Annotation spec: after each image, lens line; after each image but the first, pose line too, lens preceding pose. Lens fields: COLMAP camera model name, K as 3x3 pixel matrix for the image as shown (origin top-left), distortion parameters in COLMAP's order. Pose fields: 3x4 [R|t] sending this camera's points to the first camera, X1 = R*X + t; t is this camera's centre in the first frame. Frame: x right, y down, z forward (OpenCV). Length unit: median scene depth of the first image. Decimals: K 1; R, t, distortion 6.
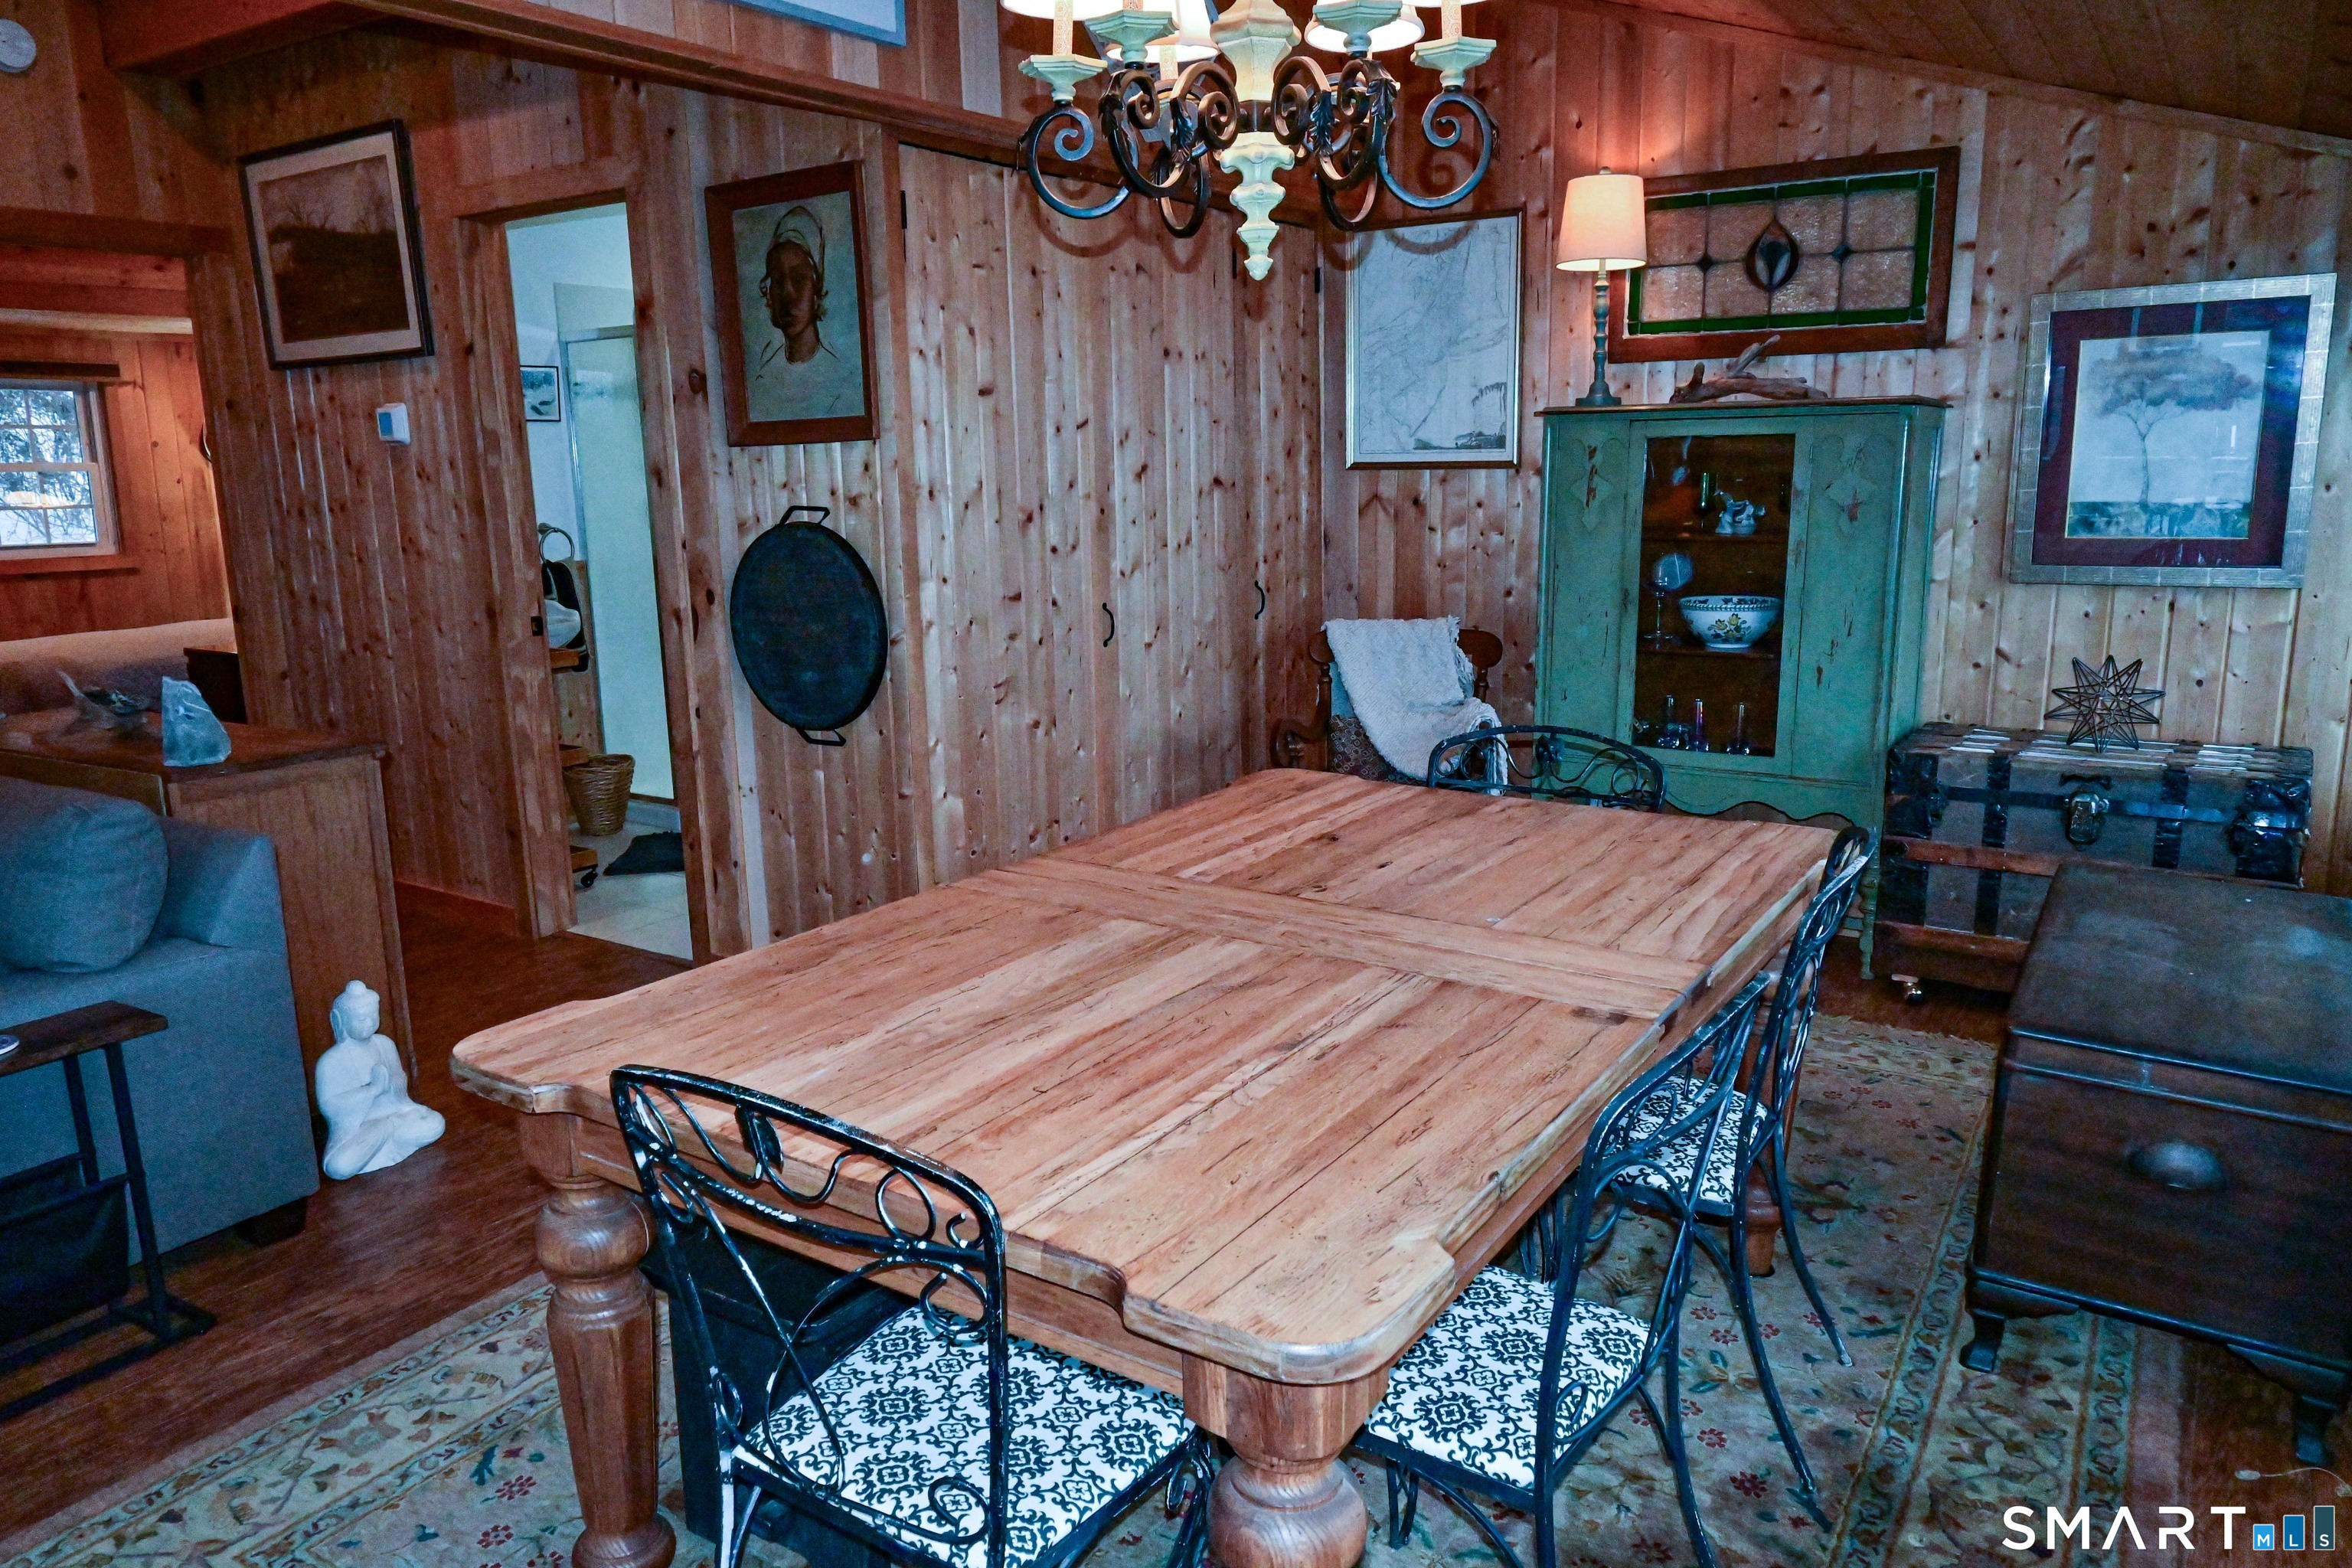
lens RADIAL K [[1594.3, 0, 1172.5], [0, 1594.3, 788.2], [0, 0, 1]] dist [-0.002084, -0.002586]
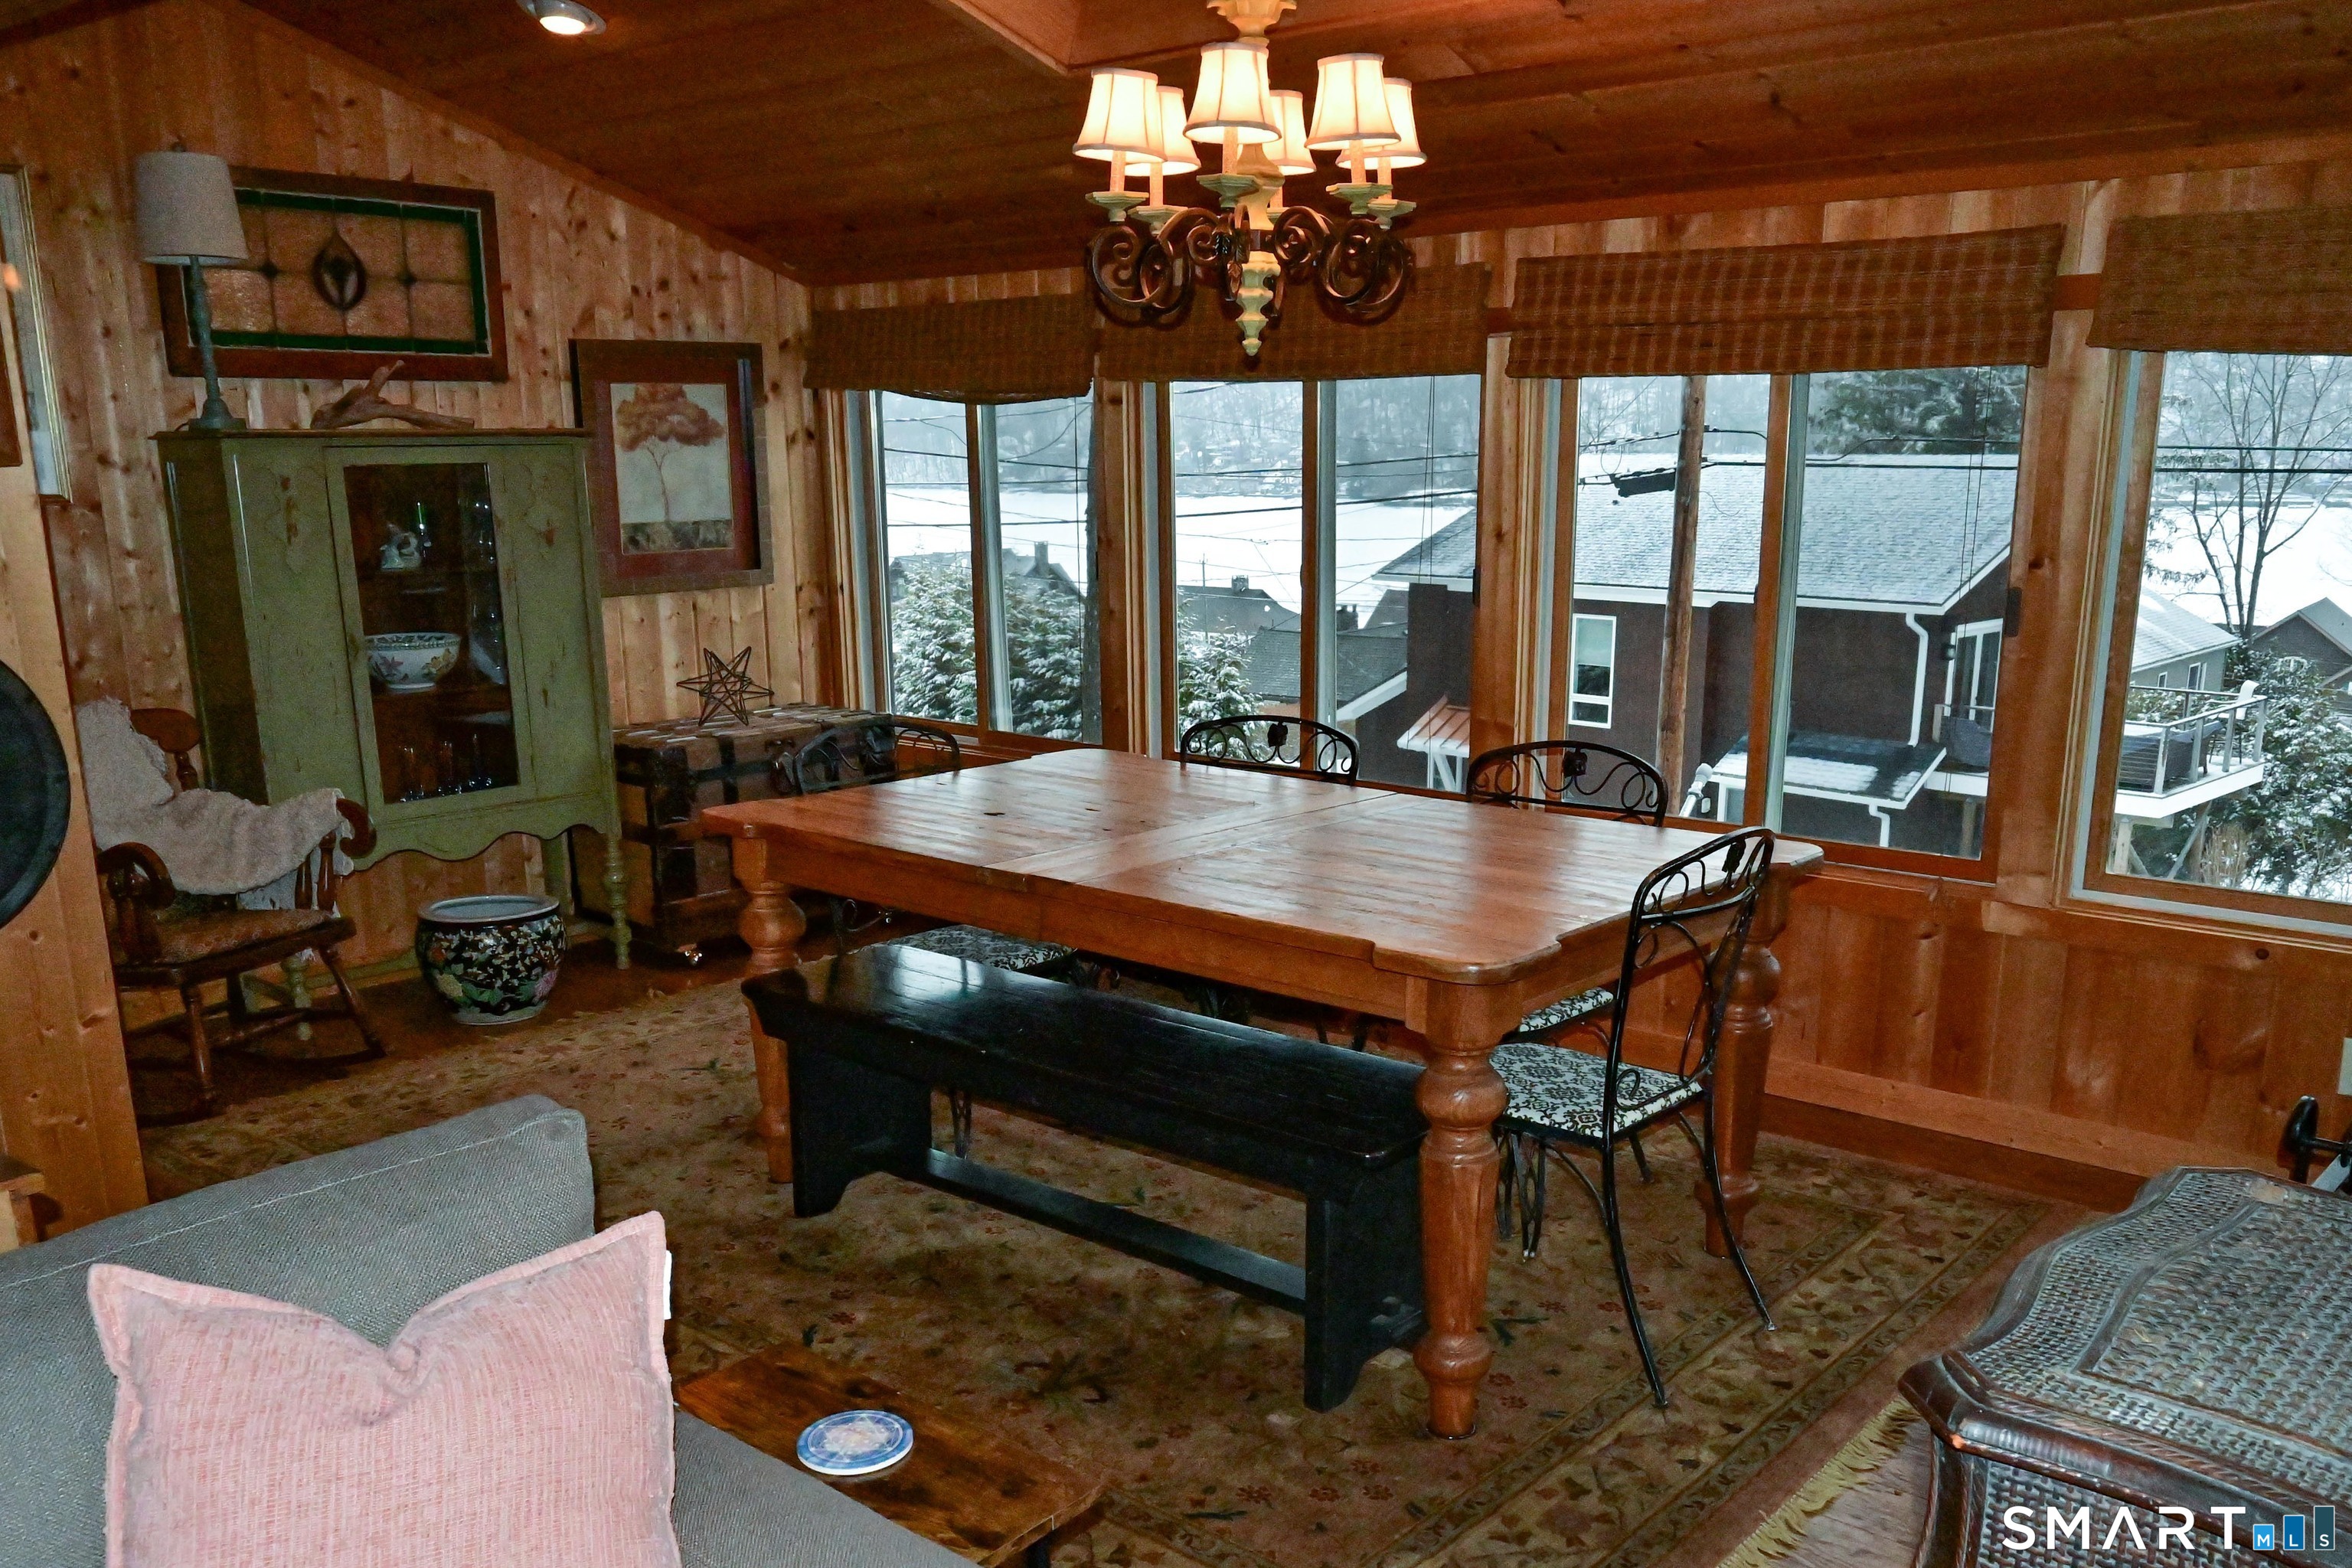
lens RADIAL K [[1960.2, 0, 1189.1], [0, 1960.2, 970.5], [0, 0, 1]] dist [-0.004731, -0.002310]
pose [[0.132452, -0.243156, 0.960901, -0.802613], [0.206691, 0.954907, 0.213148, -0.085009], [-0.969399, 0.170378, 0.176738, 0.391483]]
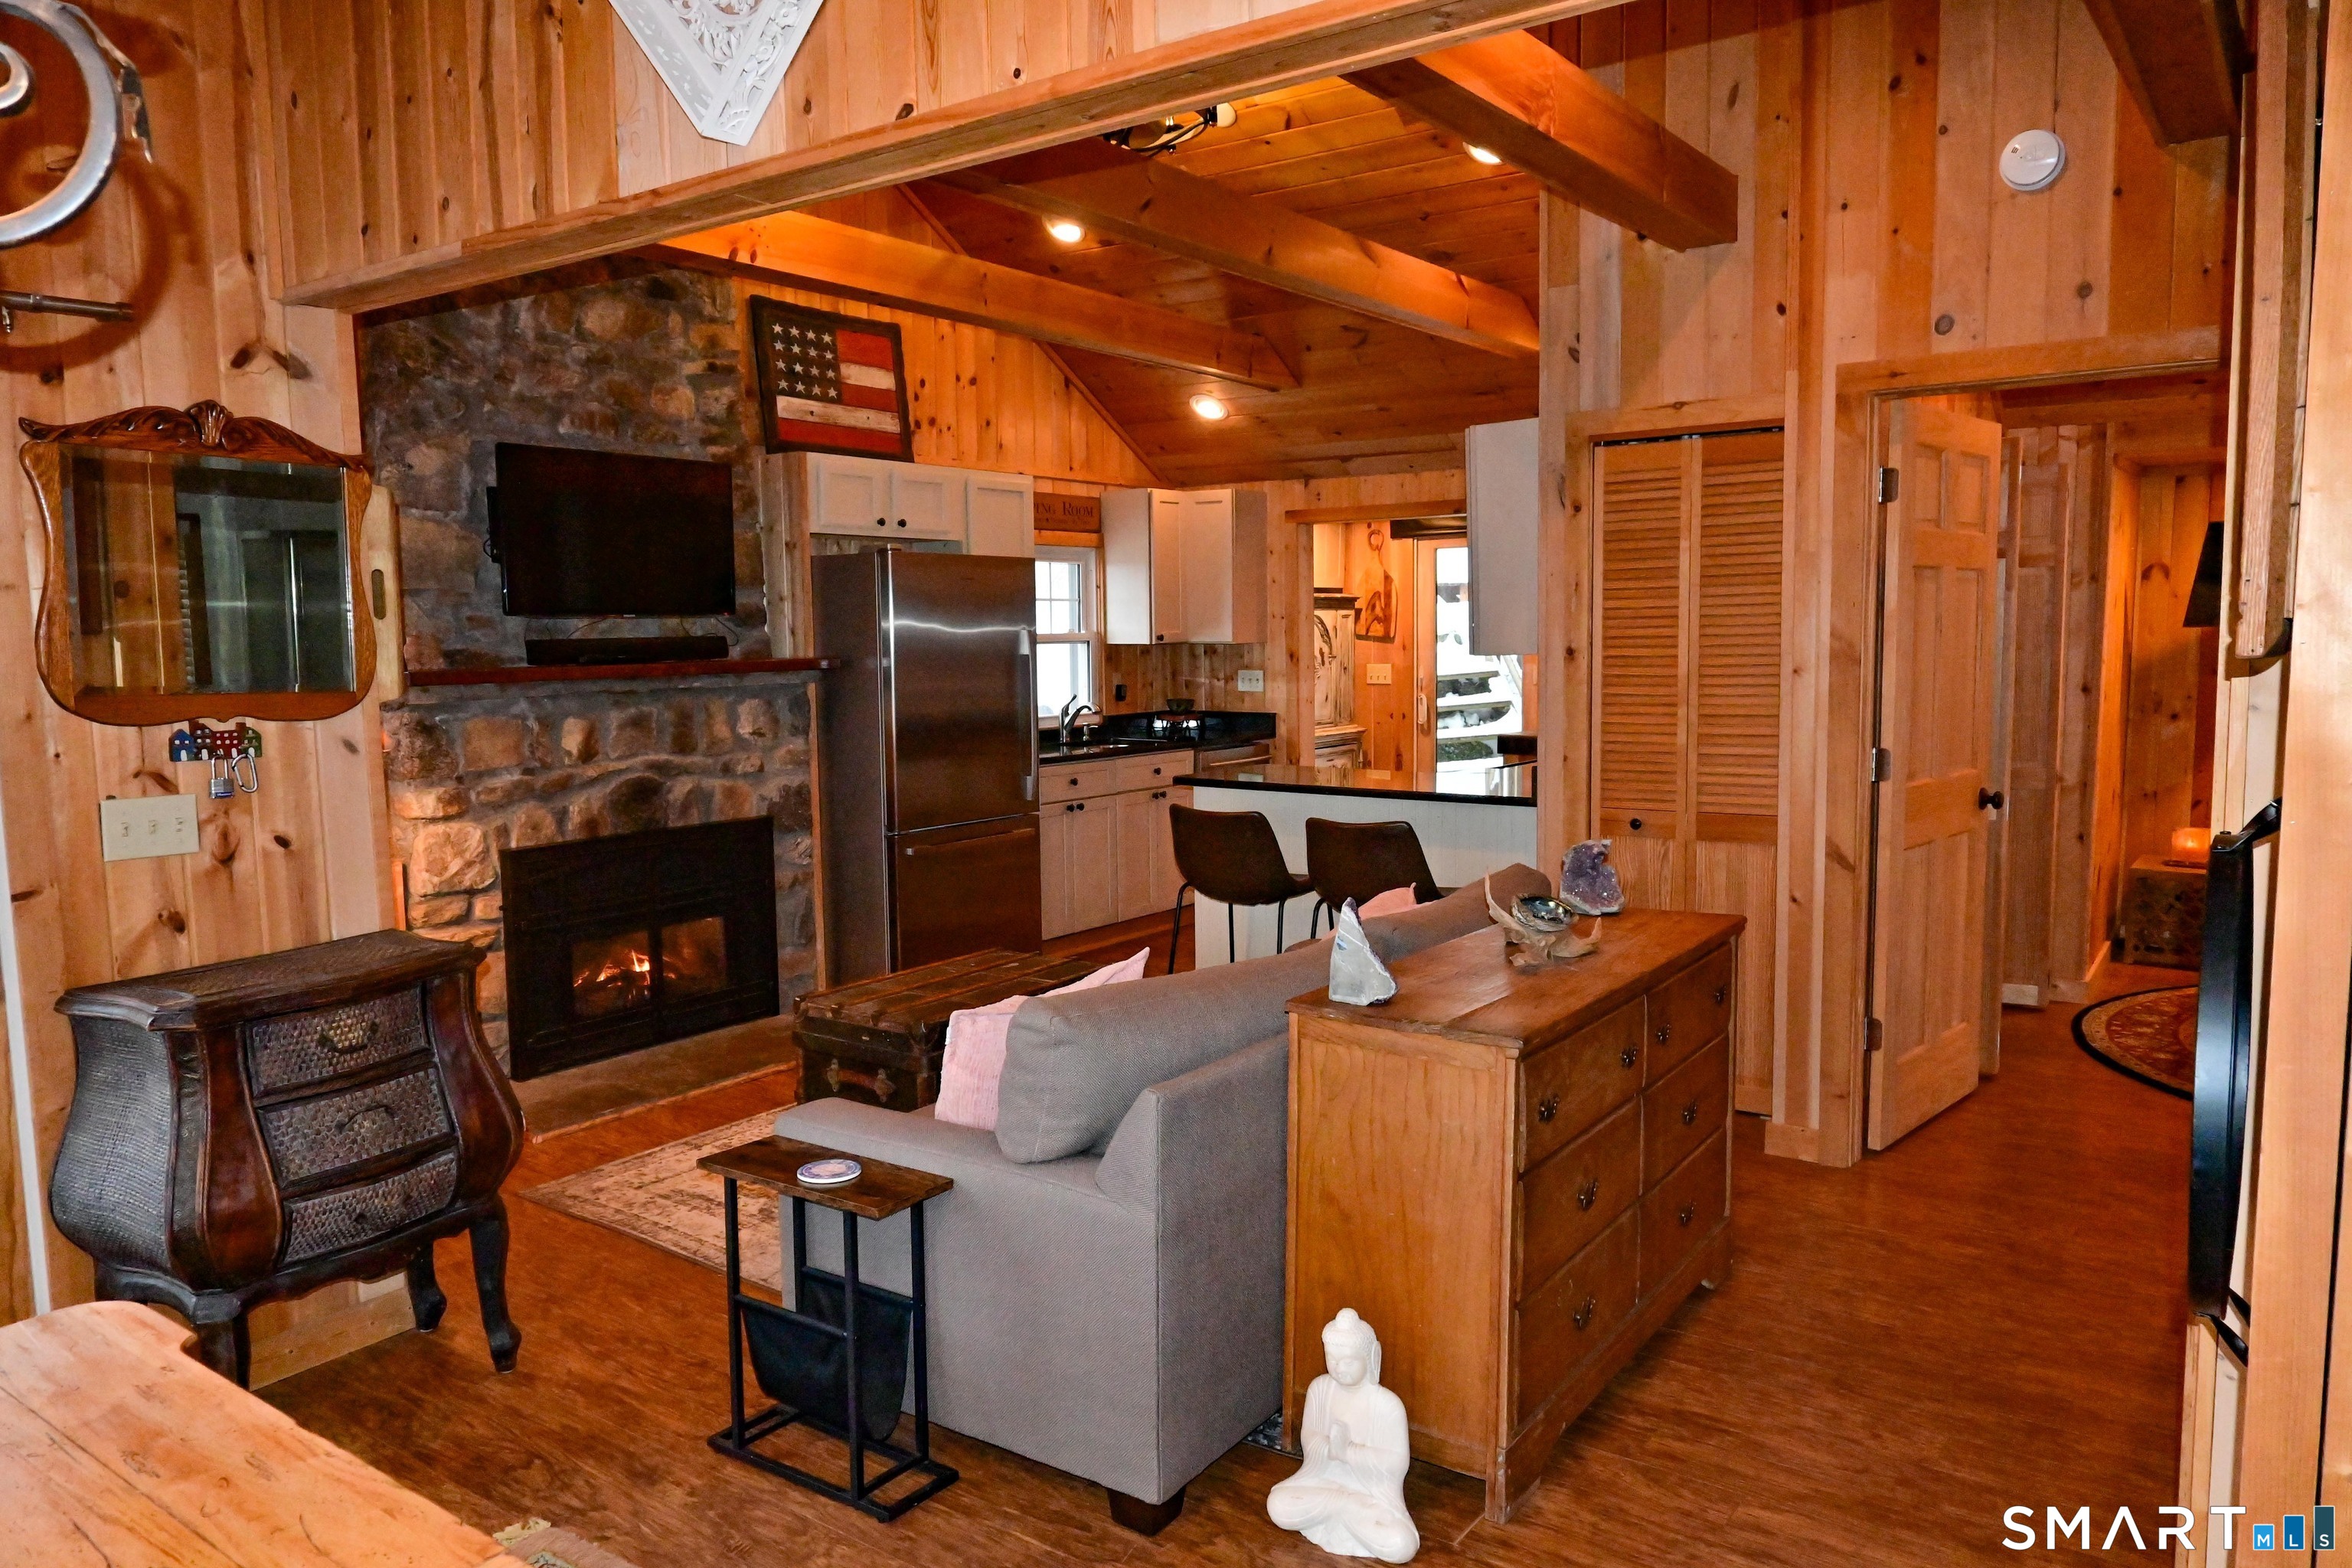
lens RADIAL K [[1594.3, 0, 1172.5], [0, 1594.3, 788.2], [0, 0, 1]] dist [-0.002084, -0.002586]
pose [[-0.041574, 0.118449, -0.992089, 0.190299], [-0.189899, 0.973911, 0.124237, -0.162807], [0.980923, 0.193562, -0.017996, 0.657362]]
